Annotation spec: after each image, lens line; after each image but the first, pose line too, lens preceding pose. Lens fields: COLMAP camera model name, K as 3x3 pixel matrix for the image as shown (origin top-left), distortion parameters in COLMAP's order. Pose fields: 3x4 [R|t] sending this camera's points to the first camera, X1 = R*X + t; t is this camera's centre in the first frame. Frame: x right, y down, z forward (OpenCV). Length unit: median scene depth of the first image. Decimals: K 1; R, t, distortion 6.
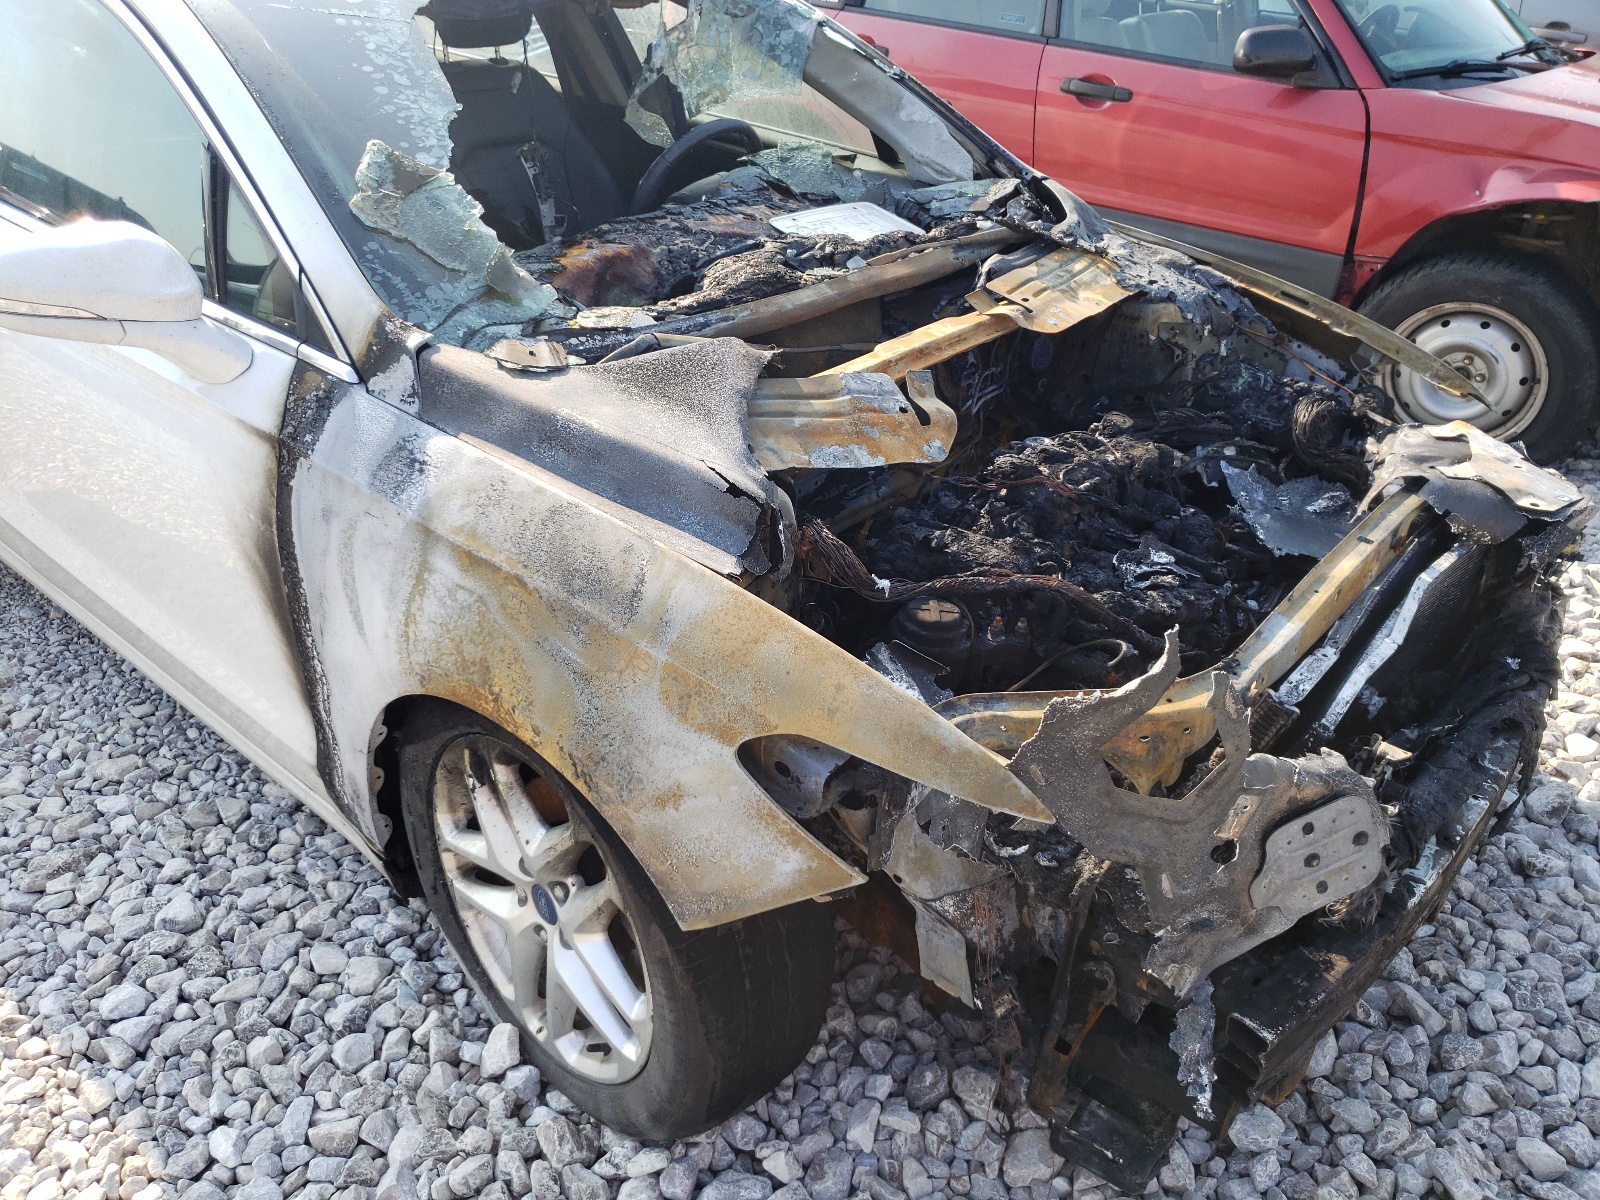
lens RADIAL K [[1223.6, 0, 802.4], [0, 1223.6, 591.7], [0, 0, 1]] dist [-0.049496, 0.065456]
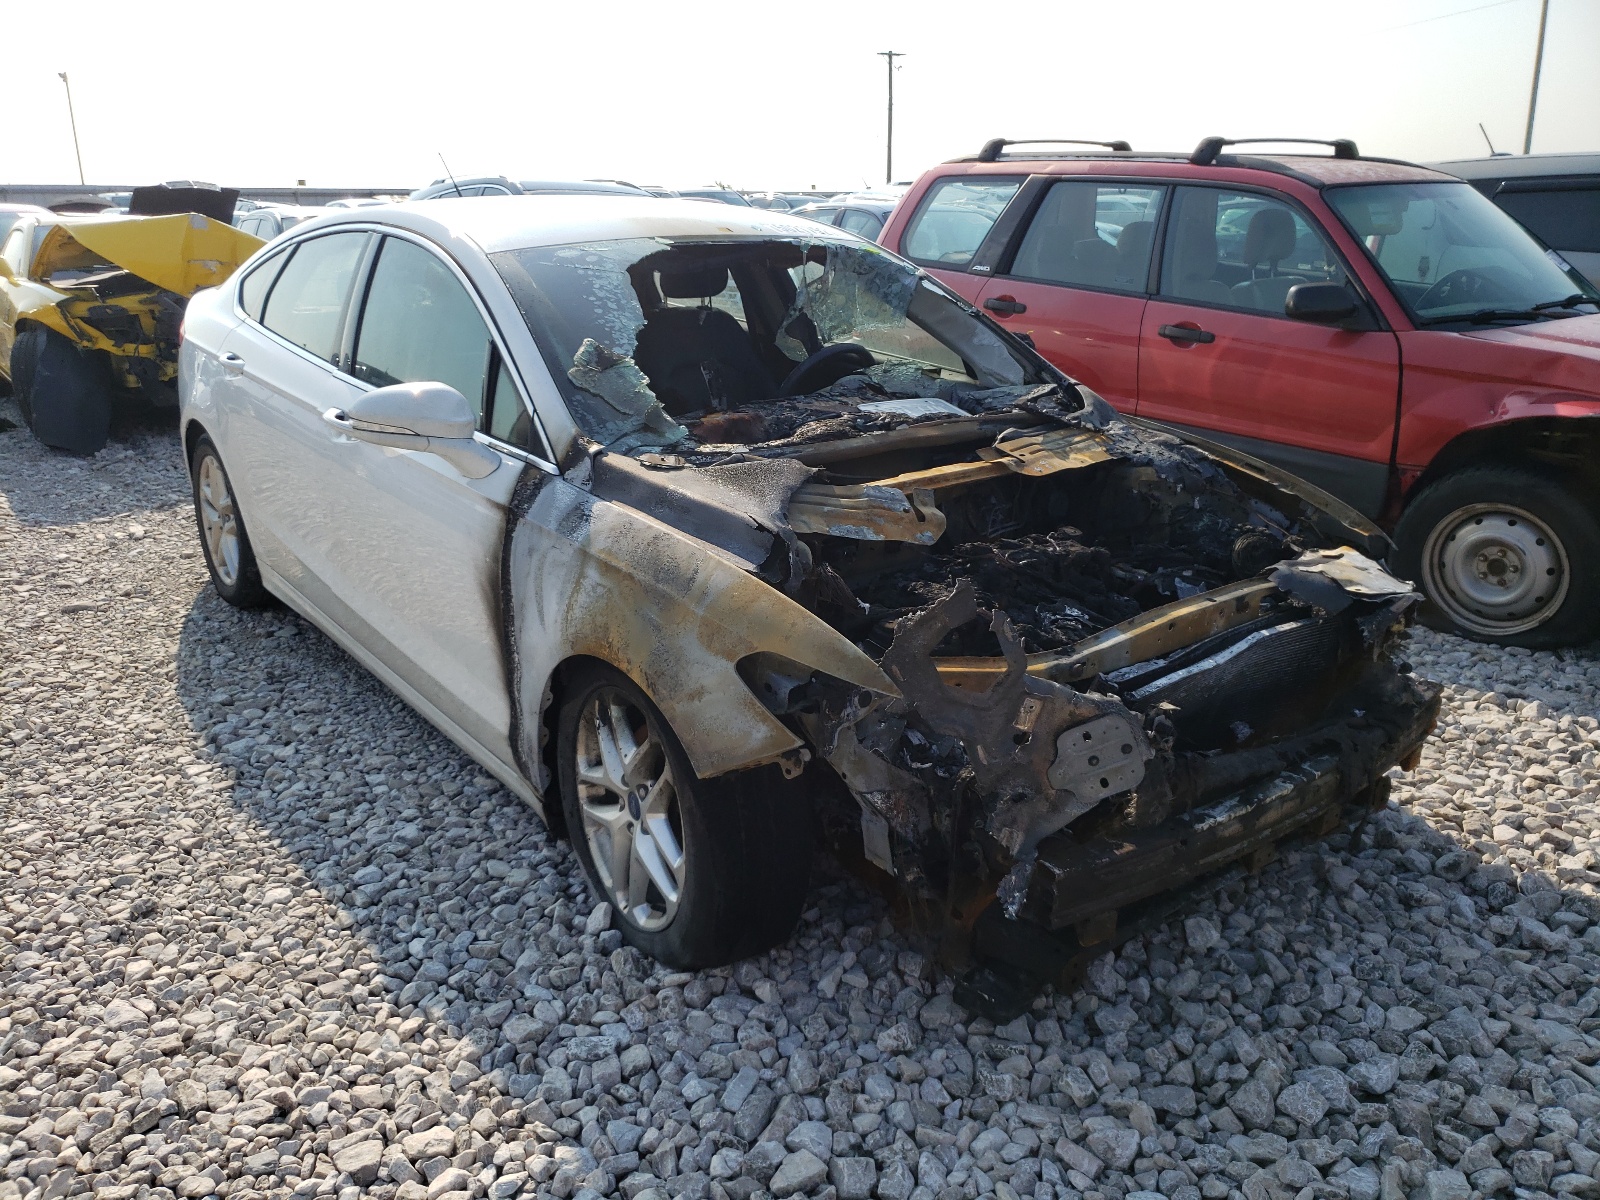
lens RADIAL K [[1206.1, 0, 802.6], [0, 1206.1, 598.1], [0, 0, 1]] dist [-0.010464, -0.021136]
pose [[0.980629, 0.043337, -0.191021, 0.247250], [-0.079953, 0.978836, -0.188382, 0.244995], [0.178814, 0.200006, 0.963340, -0.423789]]
